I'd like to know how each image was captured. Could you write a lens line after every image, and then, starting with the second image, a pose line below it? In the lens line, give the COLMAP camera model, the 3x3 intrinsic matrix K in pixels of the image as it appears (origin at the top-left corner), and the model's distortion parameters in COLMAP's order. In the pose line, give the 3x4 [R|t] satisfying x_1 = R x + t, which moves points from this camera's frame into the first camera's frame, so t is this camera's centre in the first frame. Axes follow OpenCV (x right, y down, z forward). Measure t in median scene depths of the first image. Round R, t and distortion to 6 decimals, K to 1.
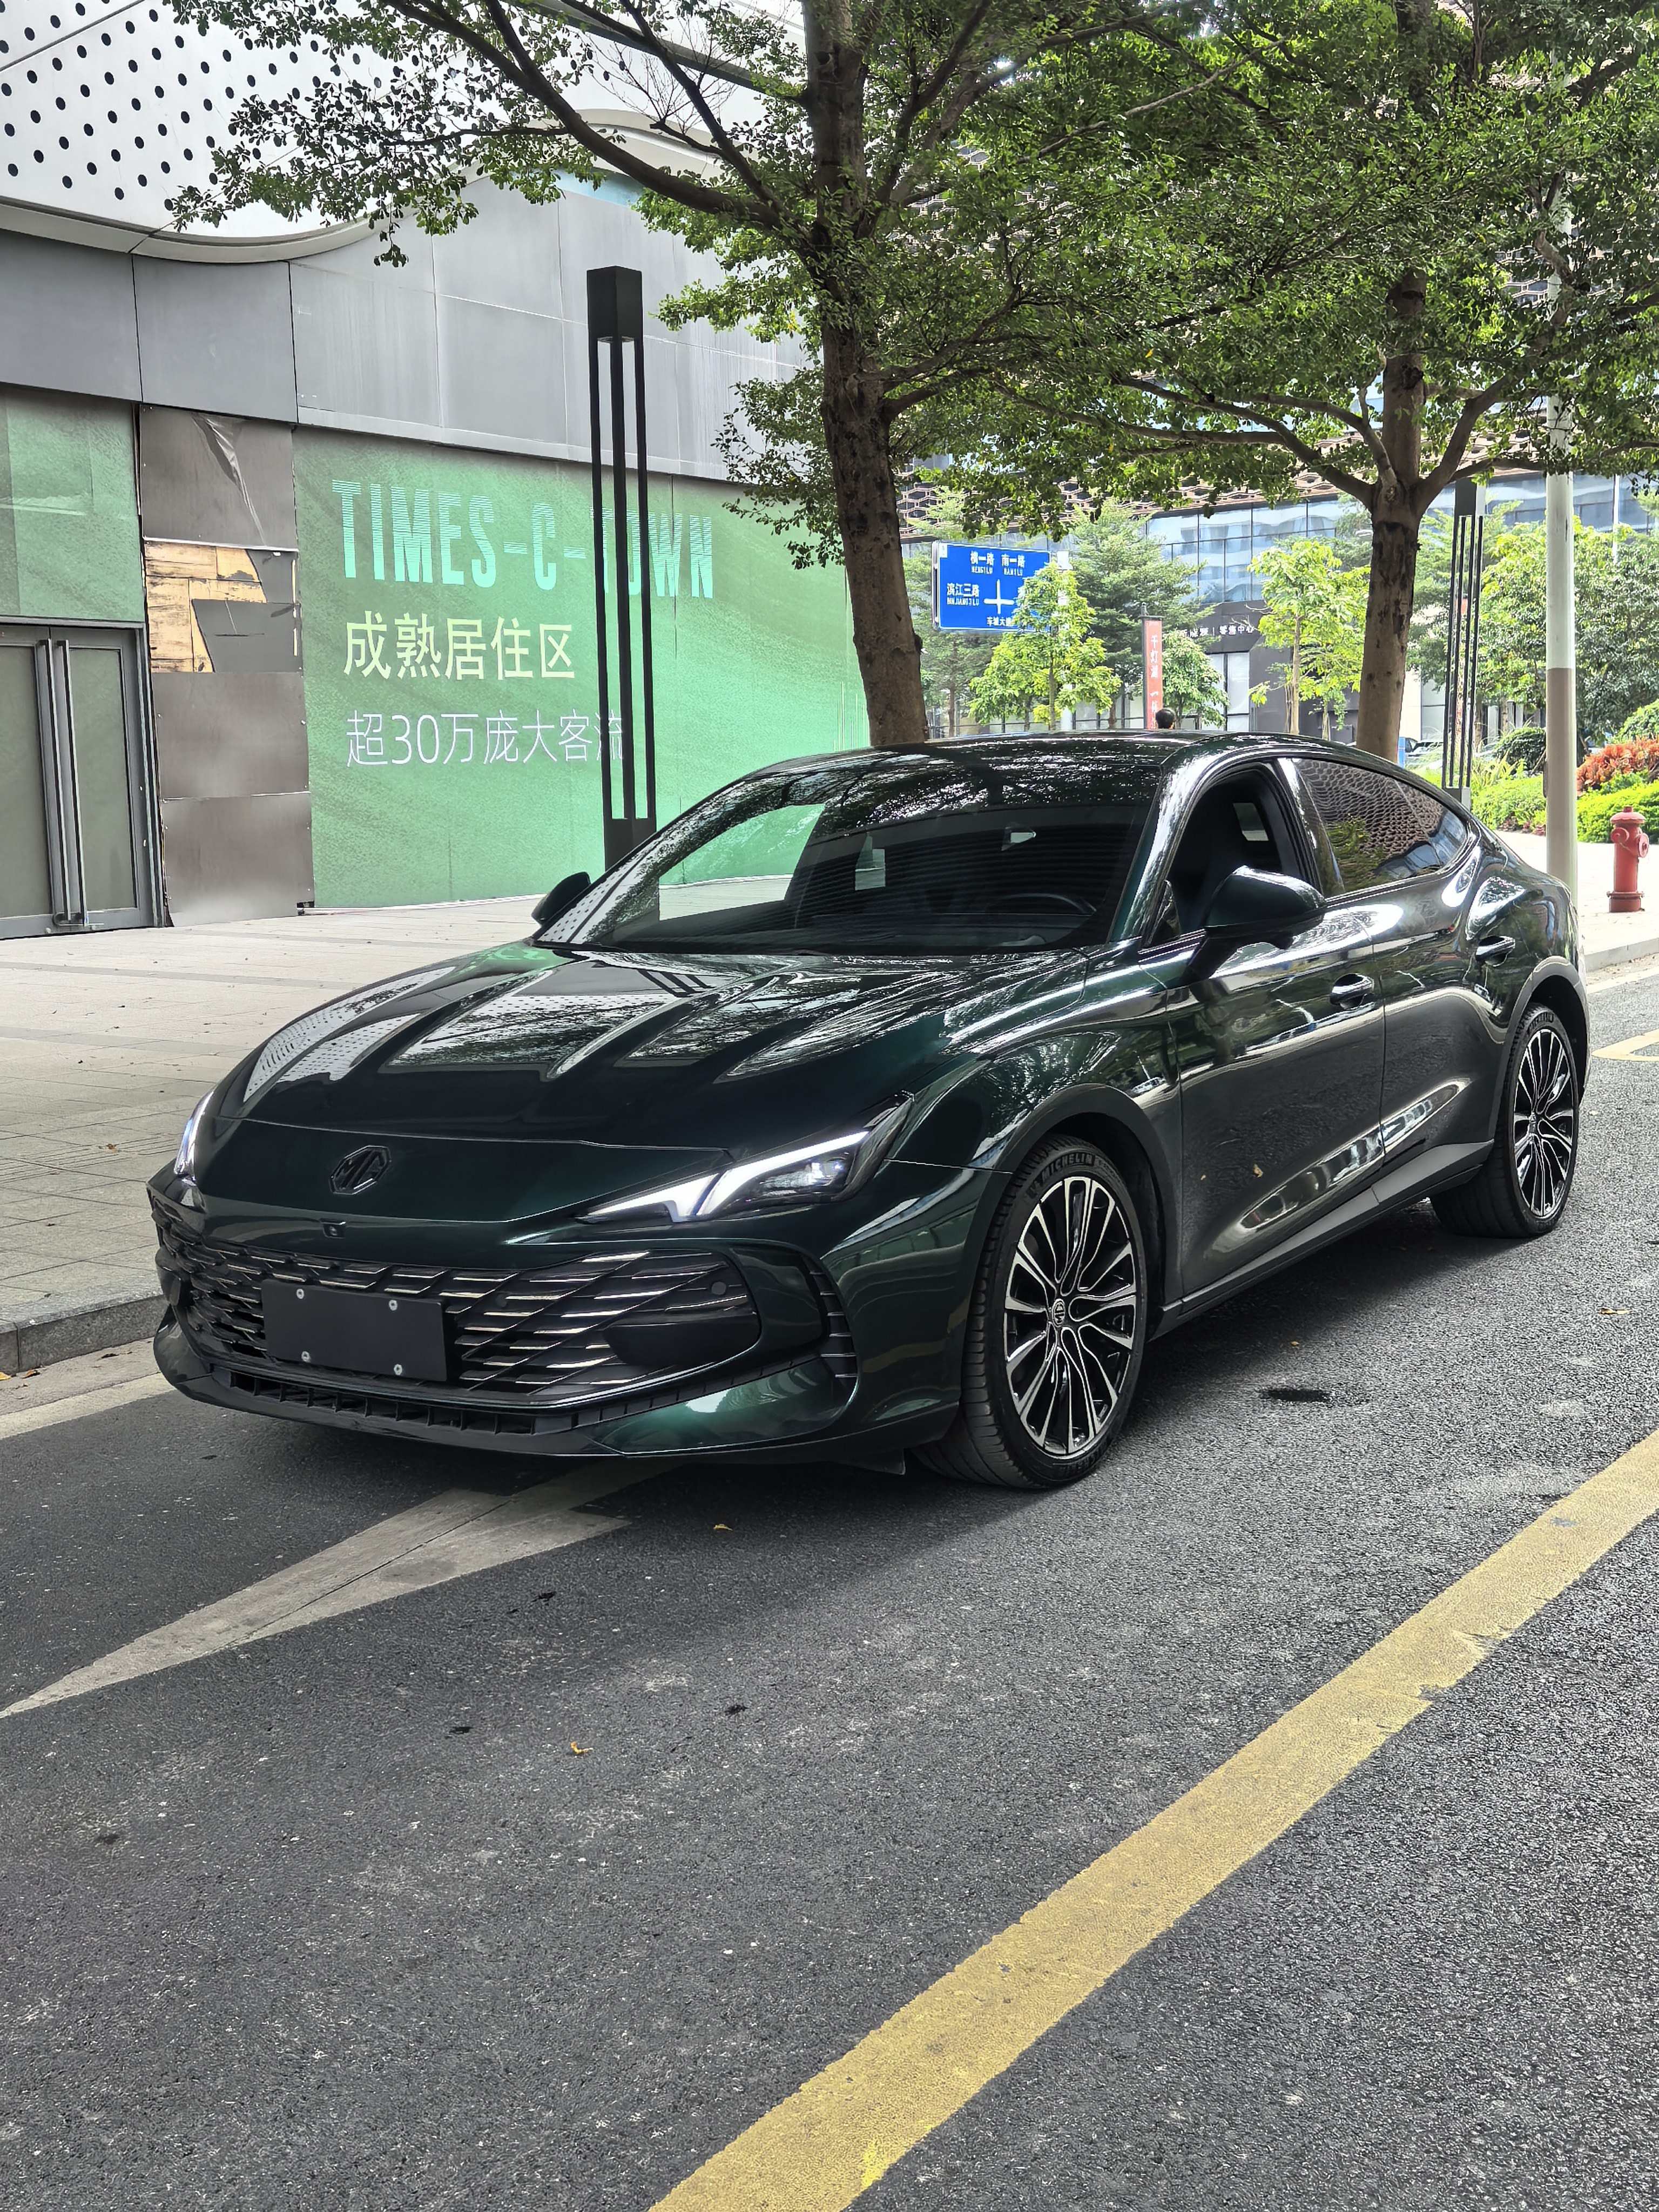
lens RADIAL K [[2458.0, 0, 829.5], [0, 2458.0, 1106.0], [0, 0, 1]] dist [0.003739, 0.045886]
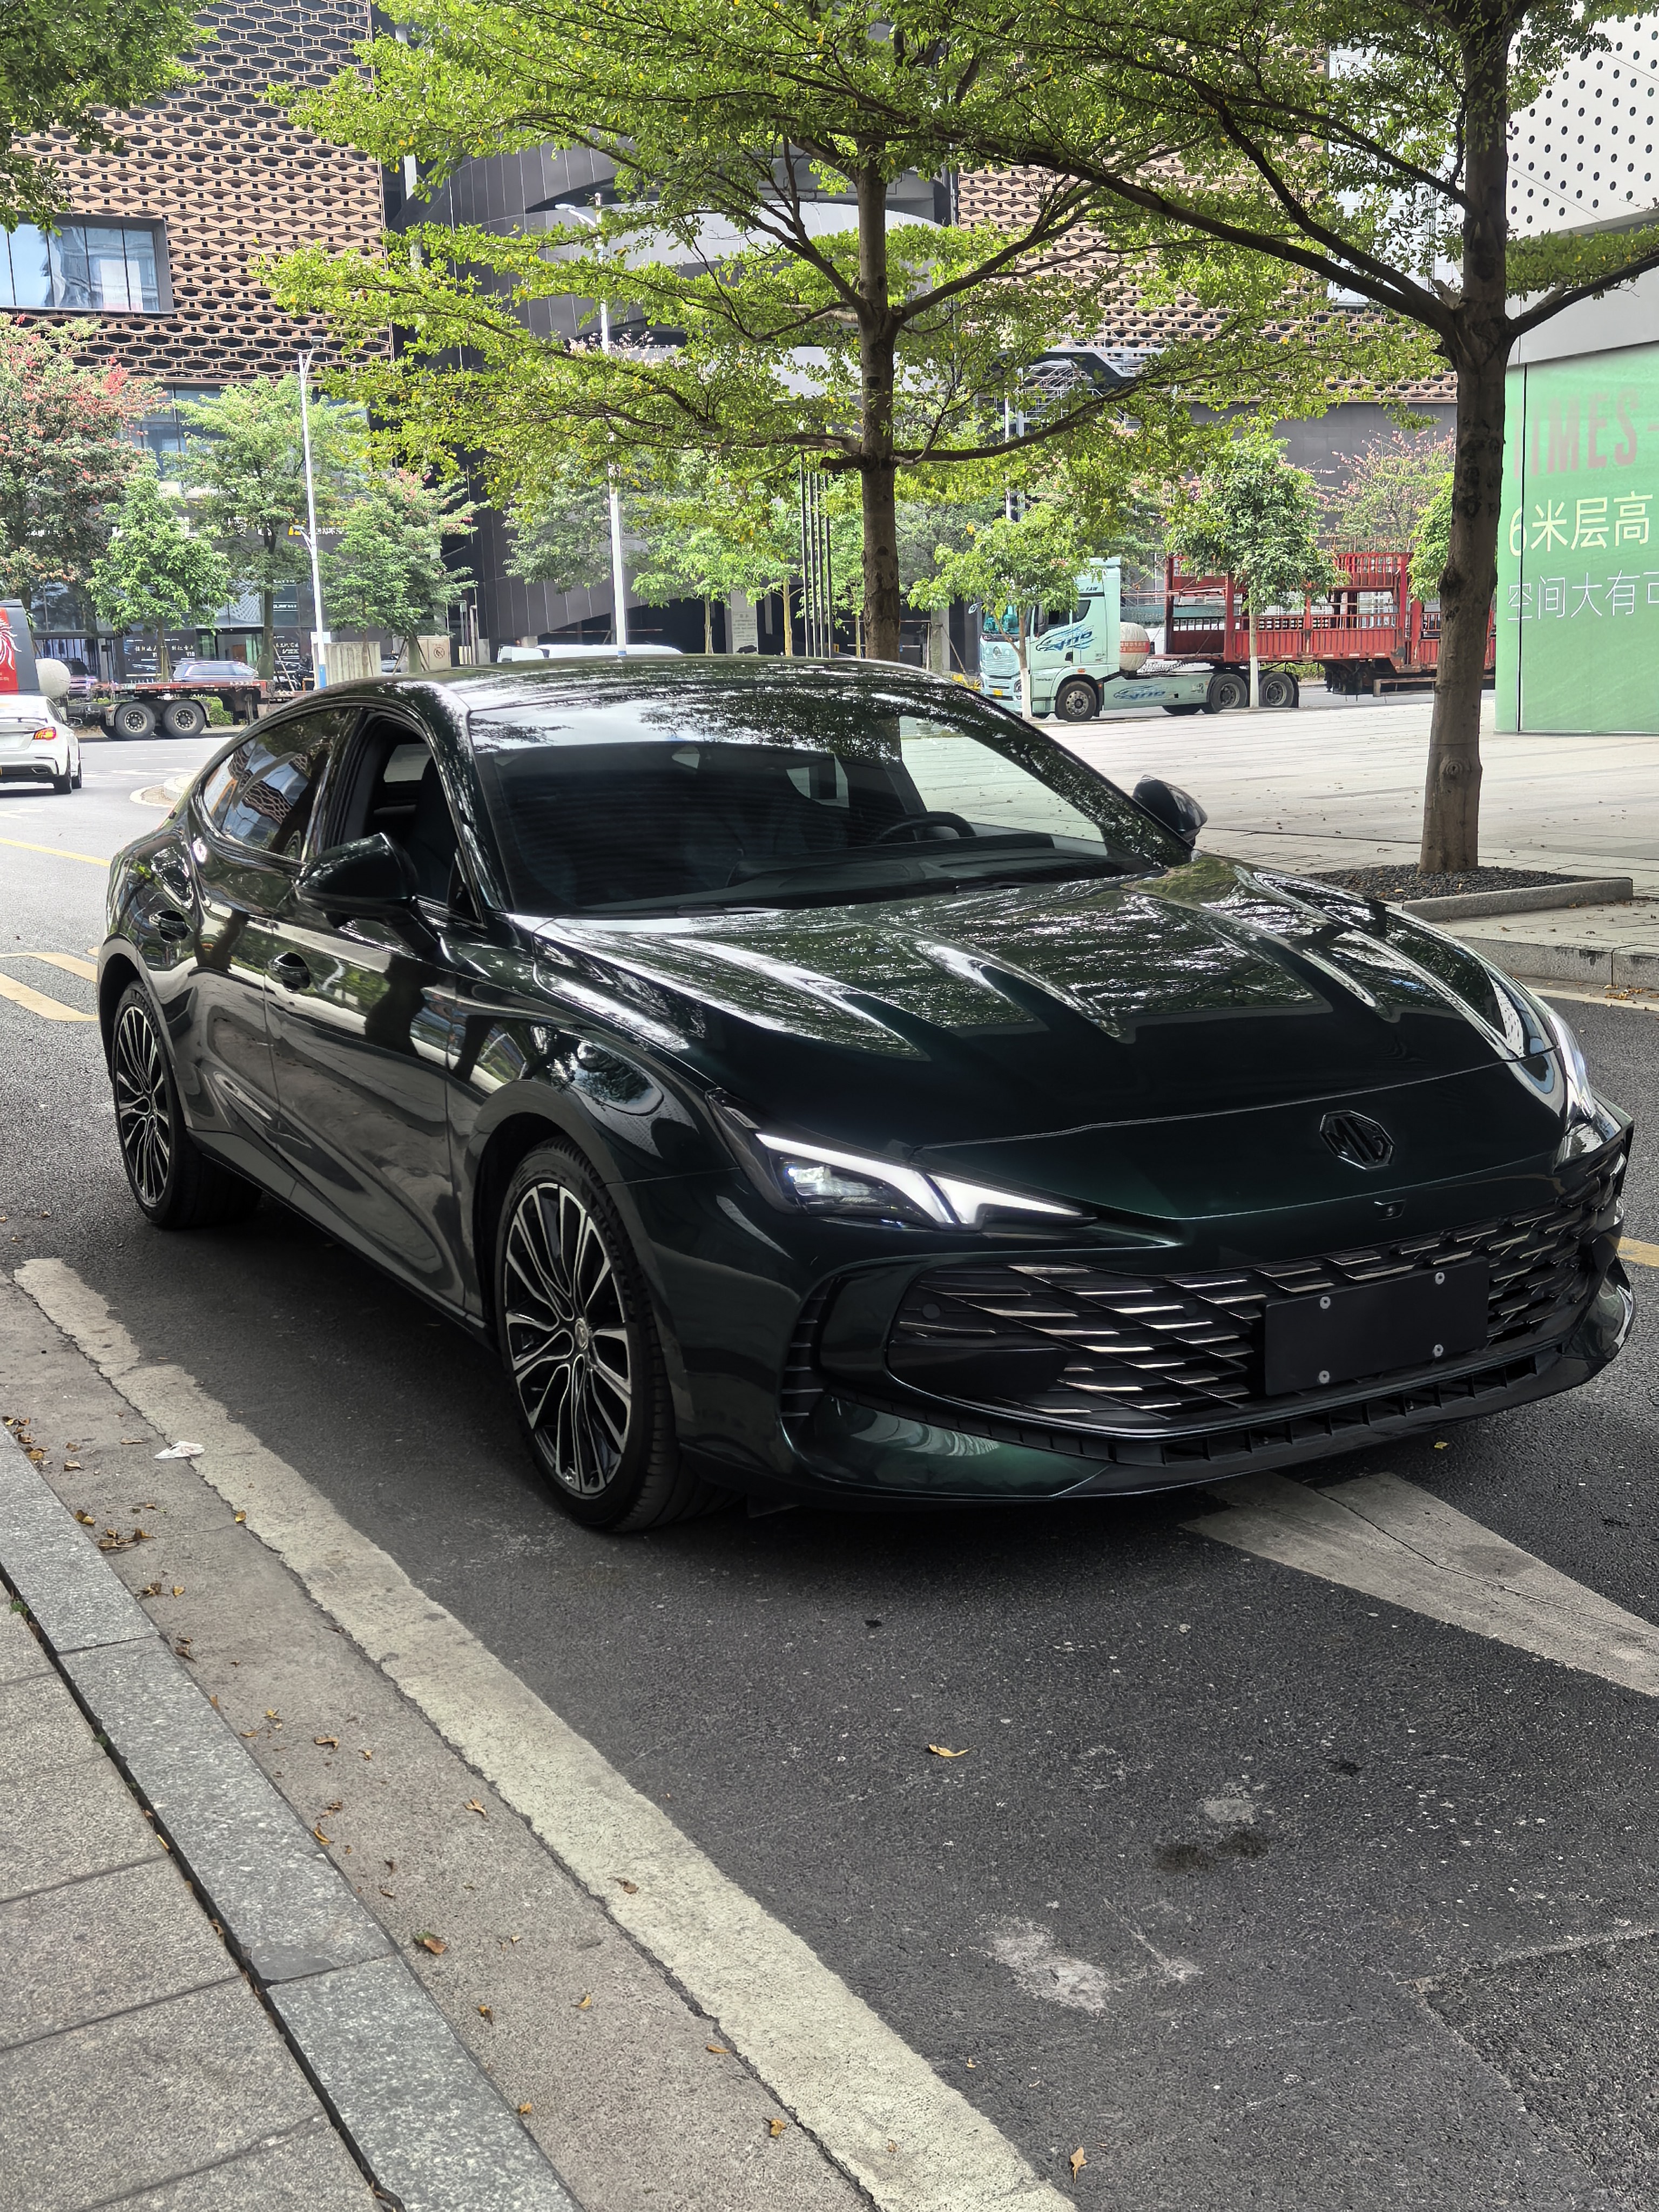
lens RADIAL K [[2458.0, 0, 829.5], [0, 2458.0, 1106.0], [0, 0, 1]] dist [0.003739, 0.045886]
pose [[0.442121, -0.151655, 0.884041, -1.238601], [0.144710, 0.984751, 0.096560, -0.113589], [-0.885205, 0.085239, 0.457326, 0.938391]]
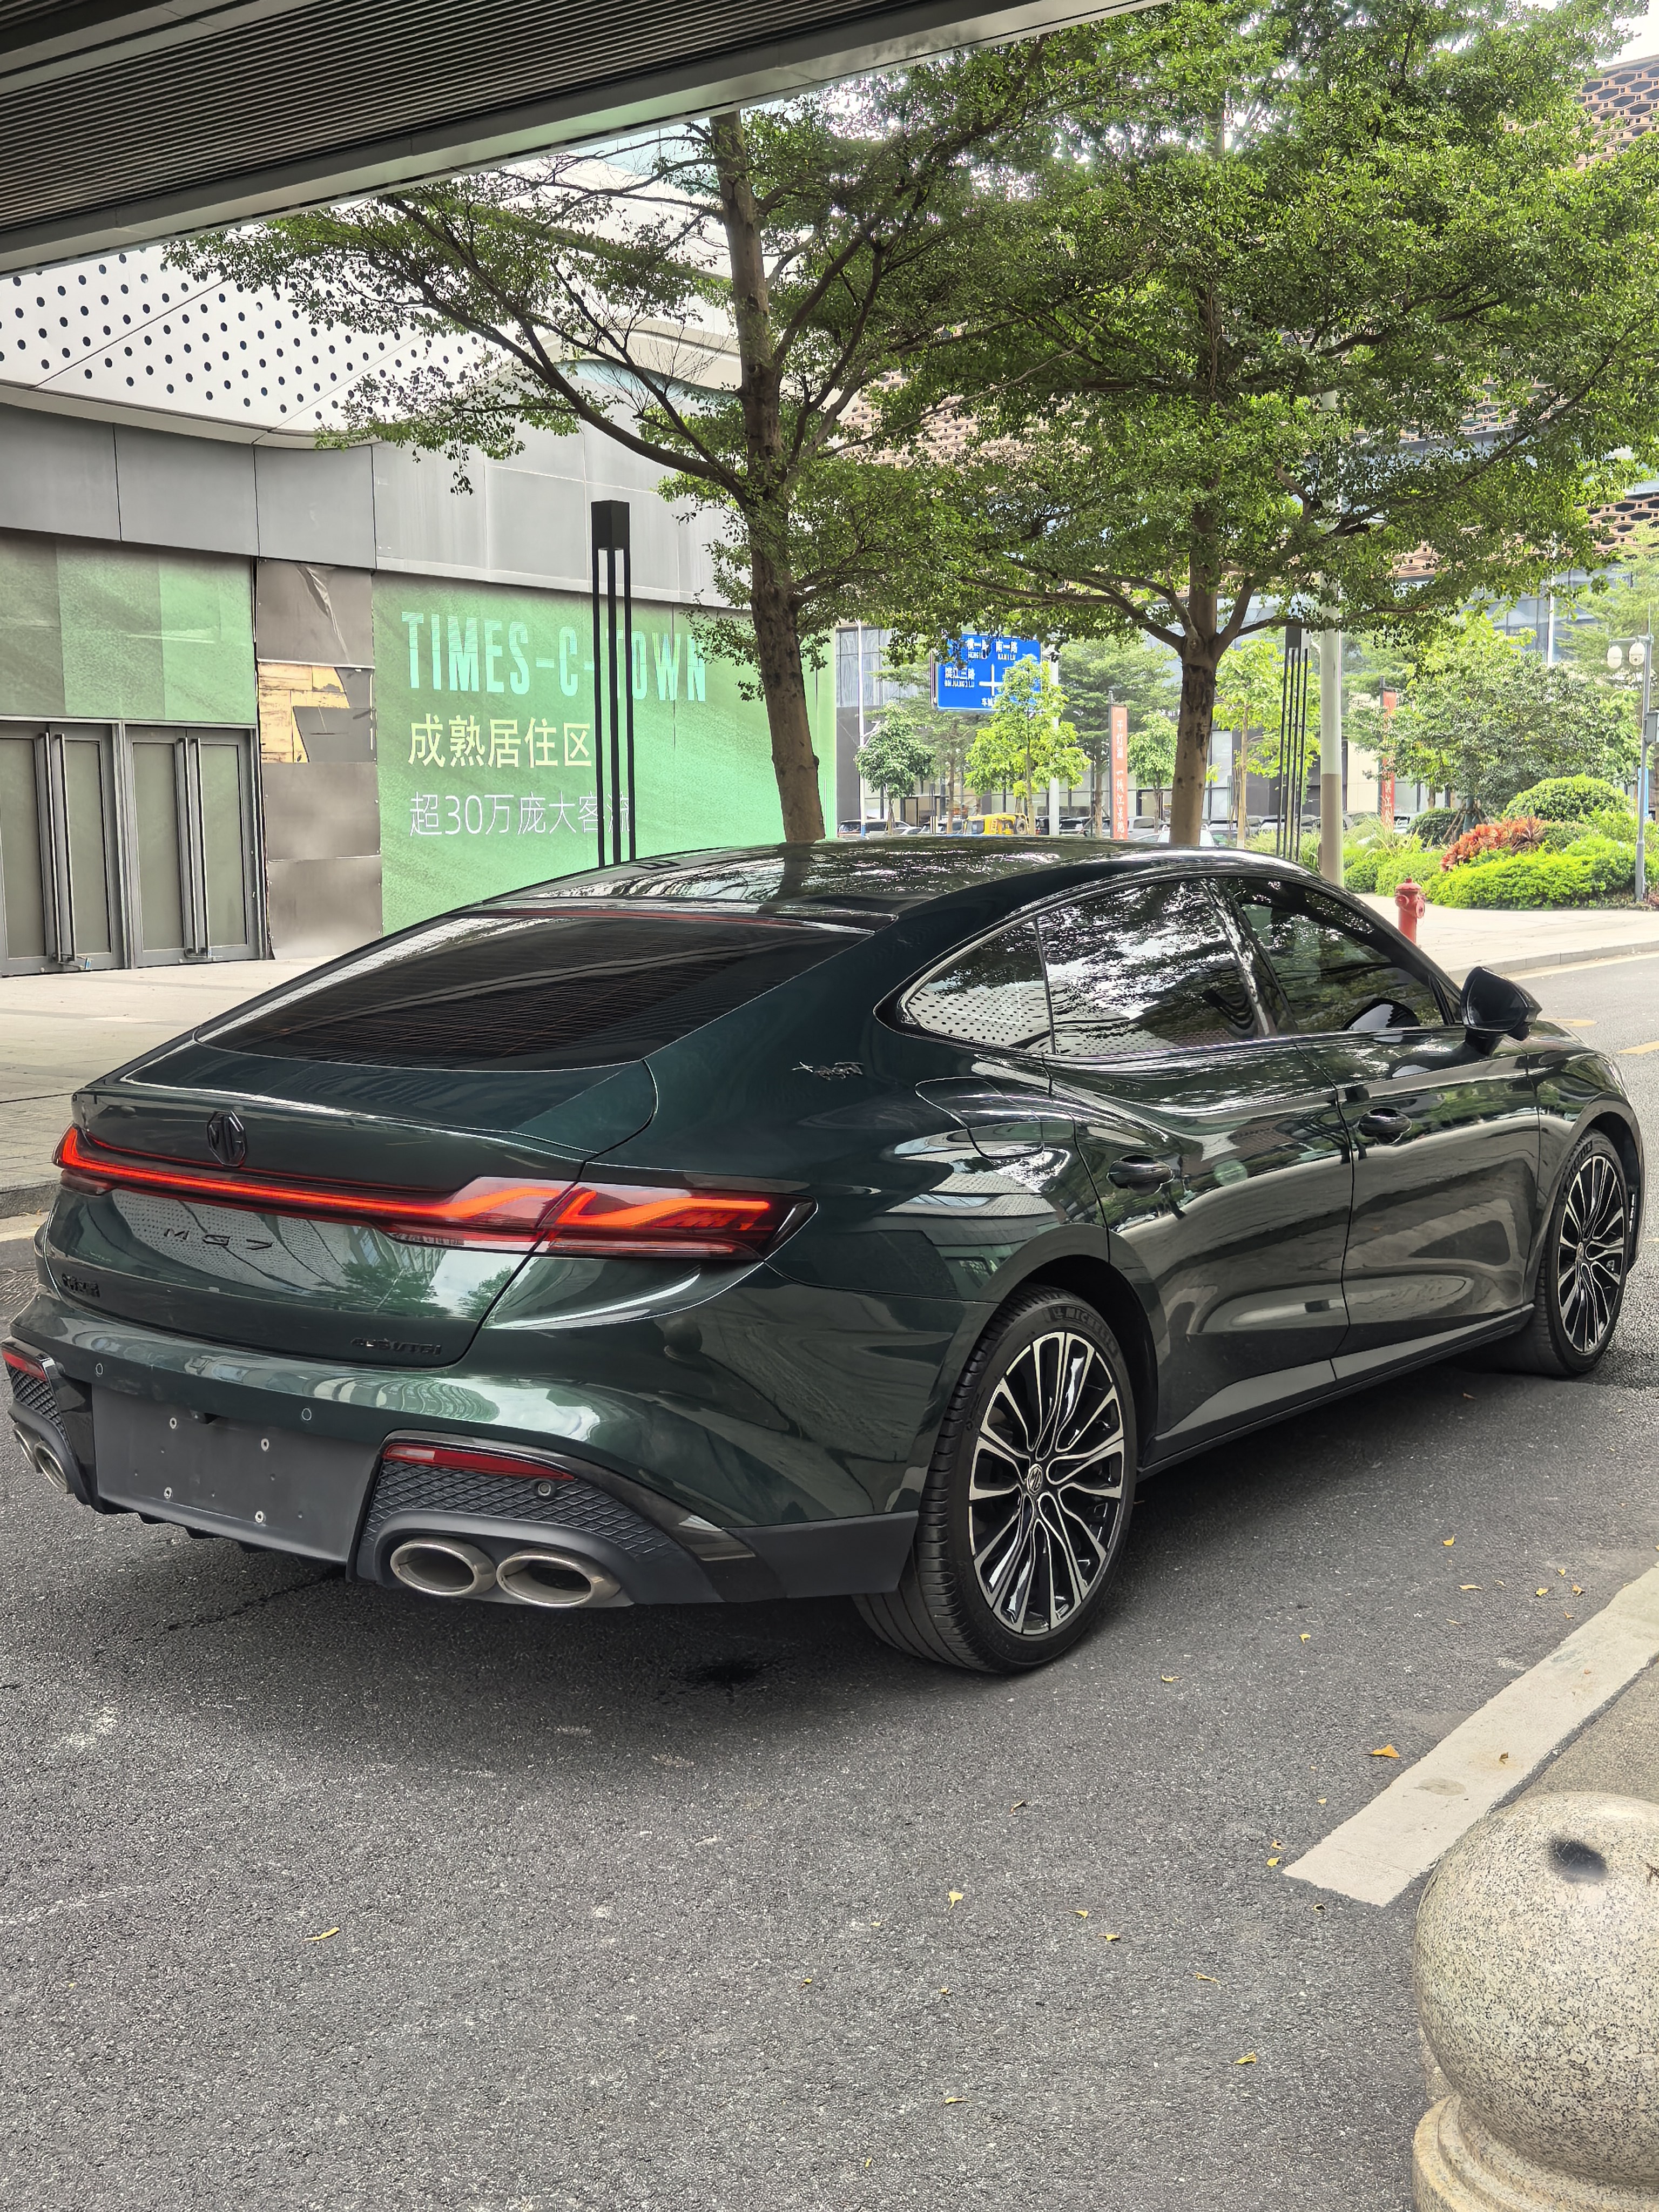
lens RADIAL K [[2272.1, 0, 829.5], [0, 2272.1, 1106.0], [0, 0, 1]] dist [-0.000700, -0.009808]
pose [[0.999934, 0.011124, -0.002911, 0.025920], [-0.011173, 0.999788, -0.017303, 0.019584], [0.002718, 0.017334, 0.999846, -0.172978]]
